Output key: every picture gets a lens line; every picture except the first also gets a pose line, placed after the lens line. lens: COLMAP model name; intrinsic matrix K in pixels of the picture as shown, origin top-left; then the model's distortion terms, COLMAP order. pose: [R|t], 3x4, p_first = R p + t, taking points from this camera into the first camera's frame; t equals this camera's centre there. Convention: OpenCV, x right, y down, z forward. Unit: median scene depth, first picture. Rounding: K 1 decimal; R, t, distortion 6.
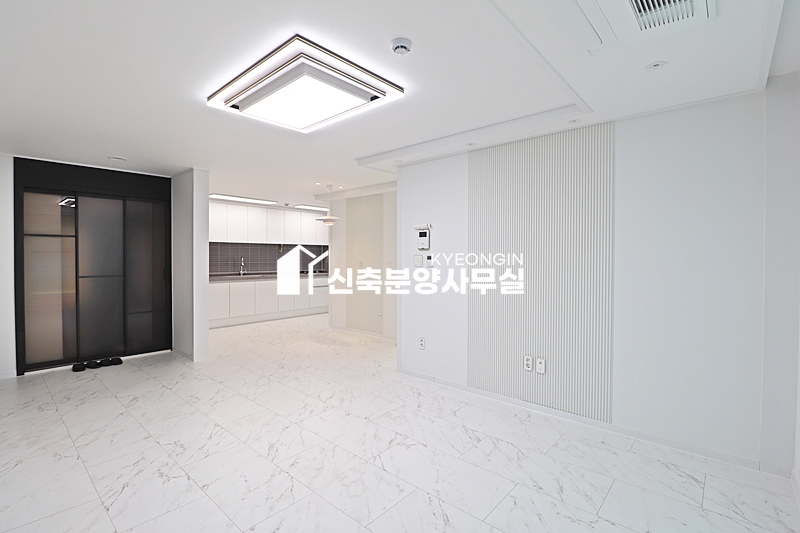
lens RADIAL K [[368.4, 0, 403.7], [0, 368.4, 264.7], [0, 0, 1]] dist [-0.006185, -0.009579]
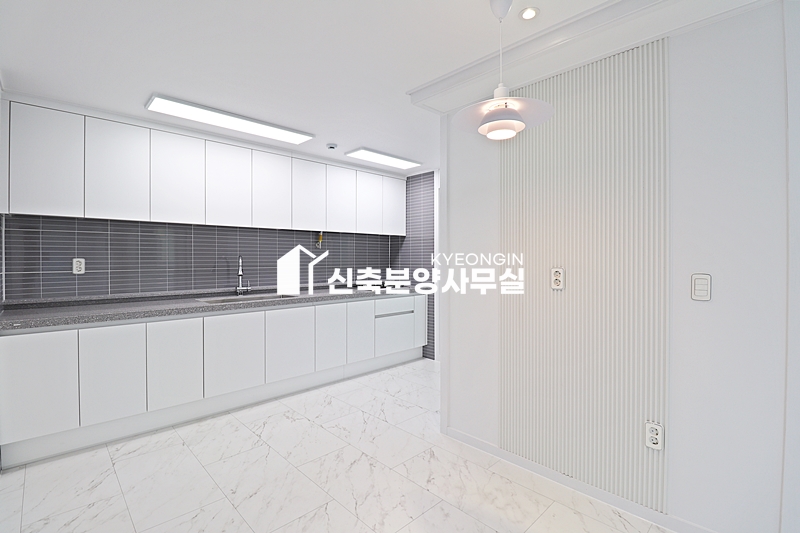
lens RADIAL K [[368.4, 0, 403.5], [0, 368.4, 262.1], [0, 0, 1]] dist [-0.006185, -0.009579]
pose [[0.996573, -0.005044, -0.082559, -0.454899], [0.004721, 0.999980, -0.004115, -0.023316], [0.082578, 0.003711, 0.996578, 1.287758]]
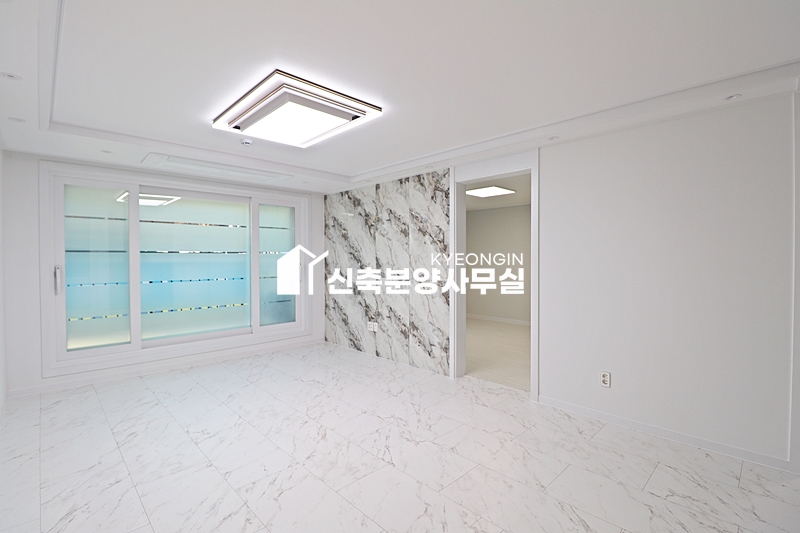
lens RADIAL K [[368.4, 0, 403.0], [0, 368.4, 262.2], [0, 0, 1]] dist [-0.006185, -0.009579]
pose [[-0.997010, -0.000434, 0.077275, -0.535537], [0.001813, 0.999578, 0.028999, -0.035591], [-0.077255, 0.029052, -0.996588, 1.618799]]
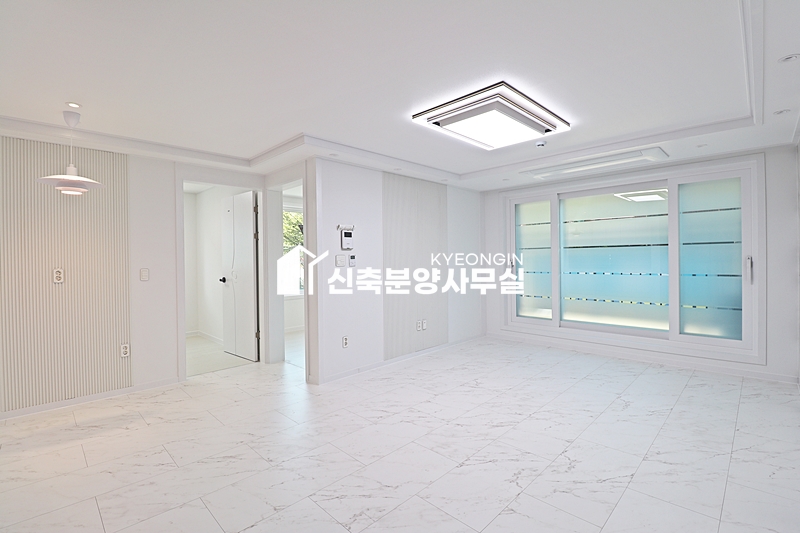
lens RADIAL K [[368.4, 0, 403.8], [0, 368.4, 260.0], [0, 0, 1]] dist [-0.006185, -0.009579]
pose [[0.061415, -0.009146, 0.998070, -1.170781], [0.033503, 0.999413, 0.007097, -0.015422], [-0.997550, 0.033003, 0.061686, 0.948974]]
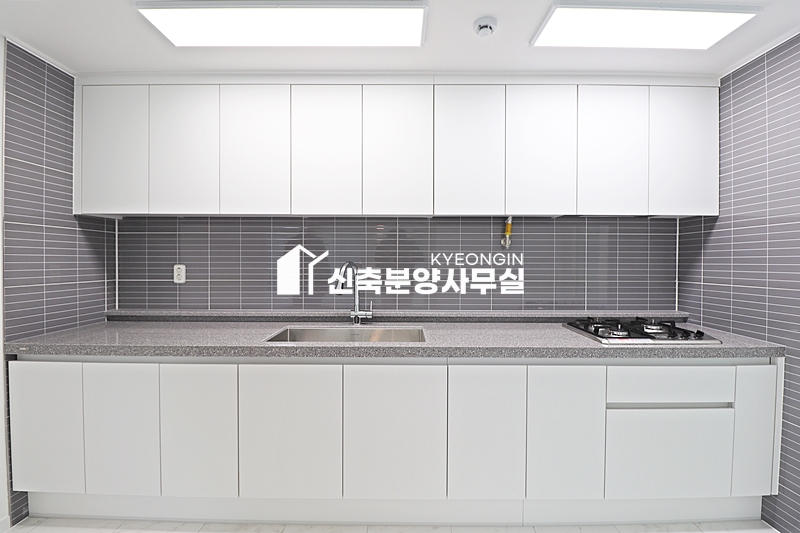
lens RADIAL K [[368.4, 0, 402.2], [0, 368.4, 263.5], [0, 0, 1]] dist [-0.006185, -0.009579]
pose [[0.656552, 0.000957, -0.754280, -0.450315], [-0.011000, 0.999905, -0.008306, -0.041566], [0.754200, 0.013751, 0.656501, 1.981072]]
